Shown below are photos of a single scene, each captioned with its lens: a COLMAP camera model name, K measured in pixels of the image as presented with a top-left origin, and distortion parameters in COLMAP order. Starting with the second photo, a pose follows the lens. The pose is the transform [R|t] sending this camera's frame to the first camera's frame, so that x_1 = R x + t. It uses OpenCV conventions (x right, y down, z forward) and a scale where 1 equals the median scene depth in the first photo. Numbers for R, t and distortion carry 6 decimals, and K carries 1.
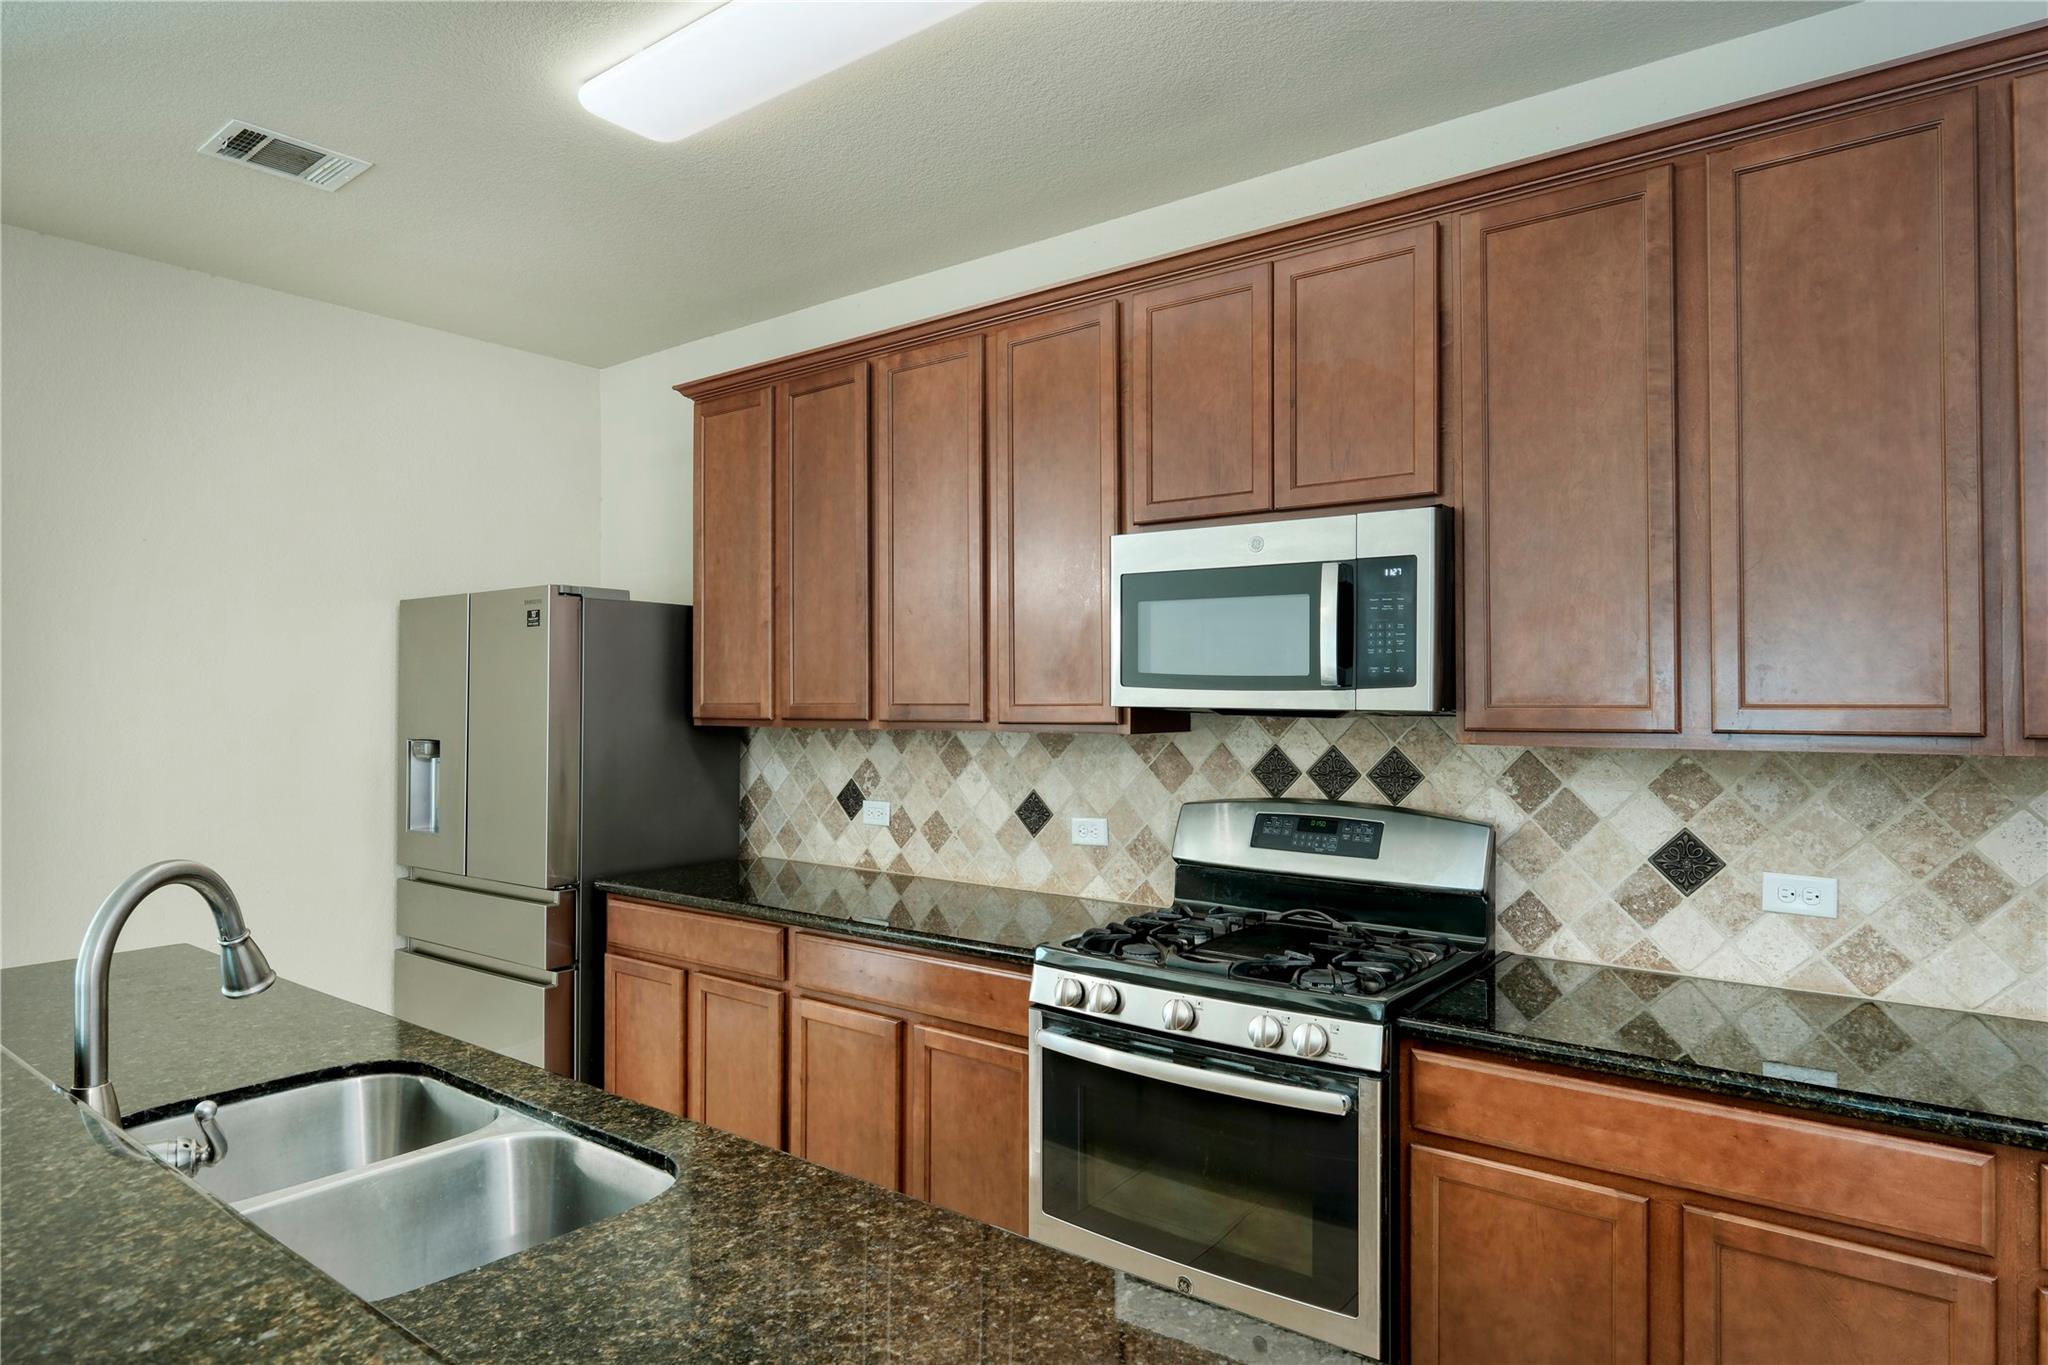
lens RADIAL K [[1188.4, 0, 983.9], [0, 1188.4, 696.0], [0, 0, 1]] dist [-0.007760, -0.001900]
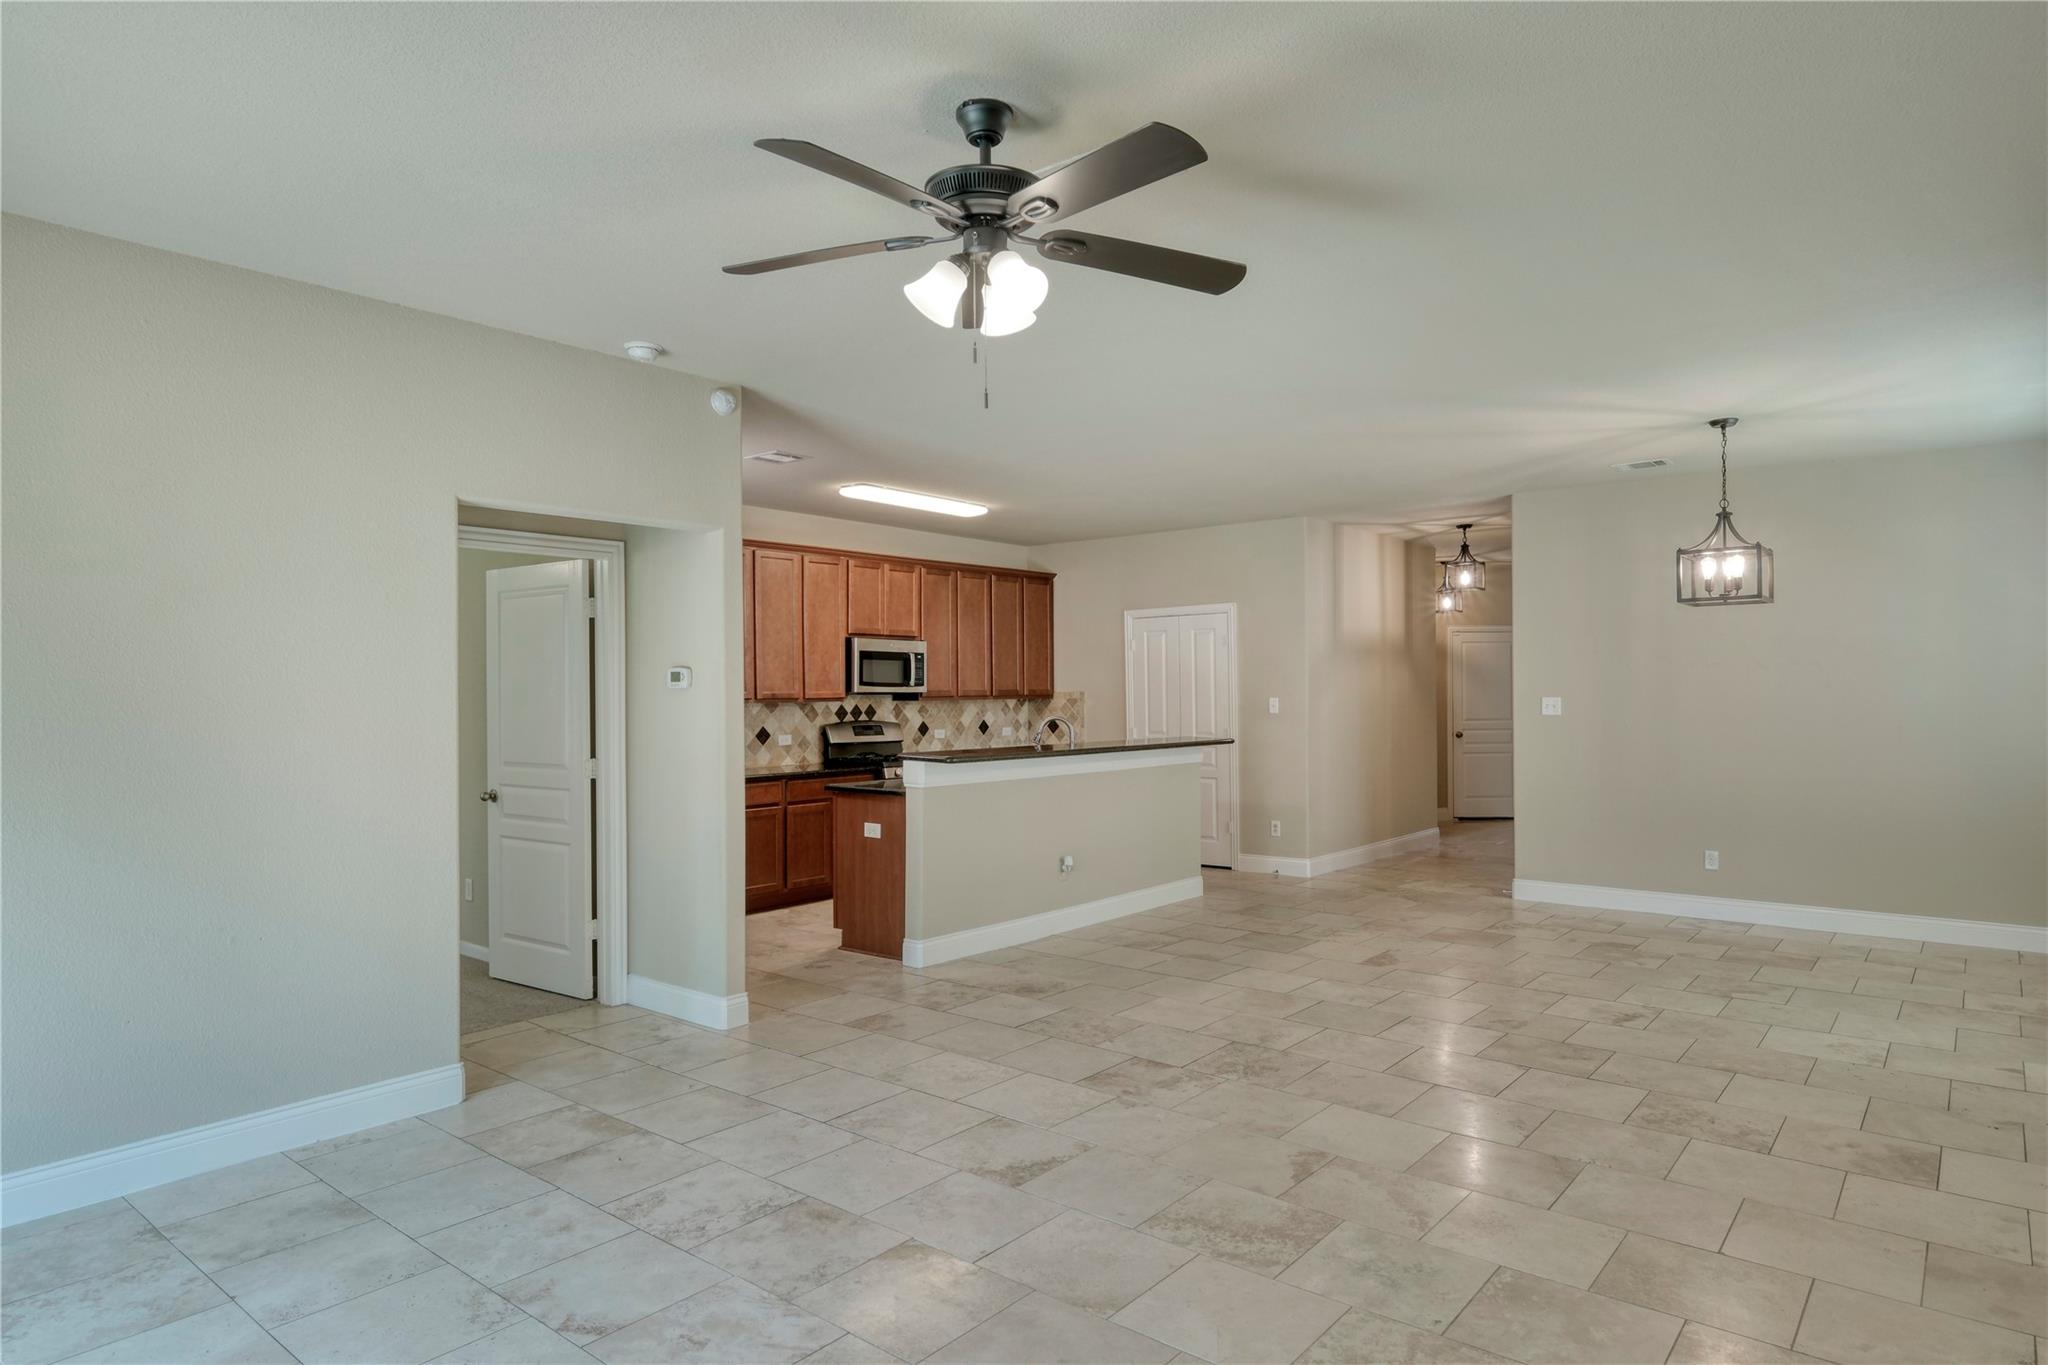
lens RADIAL K [[1188.4, 0, 1014.7], [0, 1188.4, 689.5], [0, 0, 1]] dist [-0.007760, -0.001900]
pose [[0.023327, -0.000925, 0.999727, -2.618824], [0.004031, 0.999992, 0.000831, 0.000825], [-0.999720, 0.004010, 0.023330, 0.437336]]
